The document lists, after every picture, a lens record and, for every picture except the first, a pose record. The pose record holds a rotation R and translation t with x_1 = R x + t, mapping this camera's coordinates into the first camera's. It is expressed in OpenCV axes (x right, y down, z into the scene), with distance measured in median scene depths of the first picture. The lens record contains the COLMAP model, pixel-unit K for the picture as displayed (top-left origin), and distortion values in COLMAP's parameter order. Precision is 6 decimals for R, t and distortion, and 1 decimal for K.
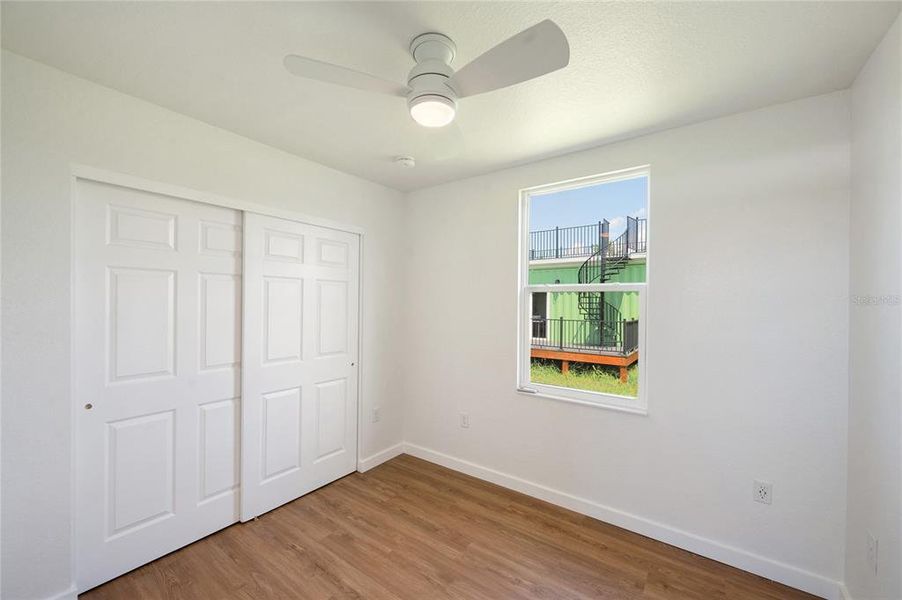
lens RADIAL K [[356.9, 0, 453.5], [0, 356.9, 296.5], [0, 0, 1]] dist [-0.001283, -0.000084]
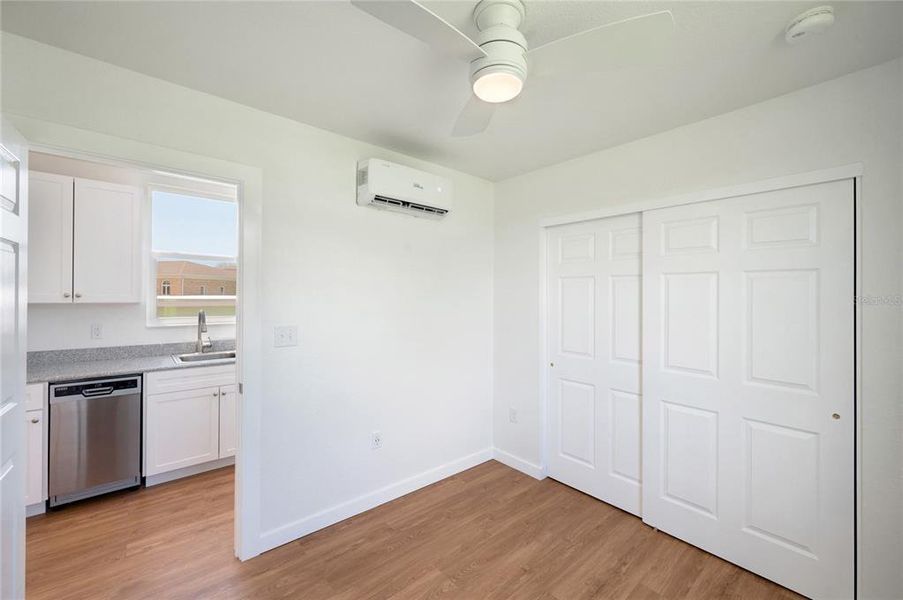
lens RADIAL K [[362.2, 0, 436.4], [0, 362.2, 298.1], [0, 0, 1]] dist [0.000143, -0.000001]
pose [[-0.249426, -0.009019, -0.968352, 0.525848], [-0.002223, 0.999959, -0.008741, 0.015298], [0.968391, -0.000028, -0.249436, 0.668503]]
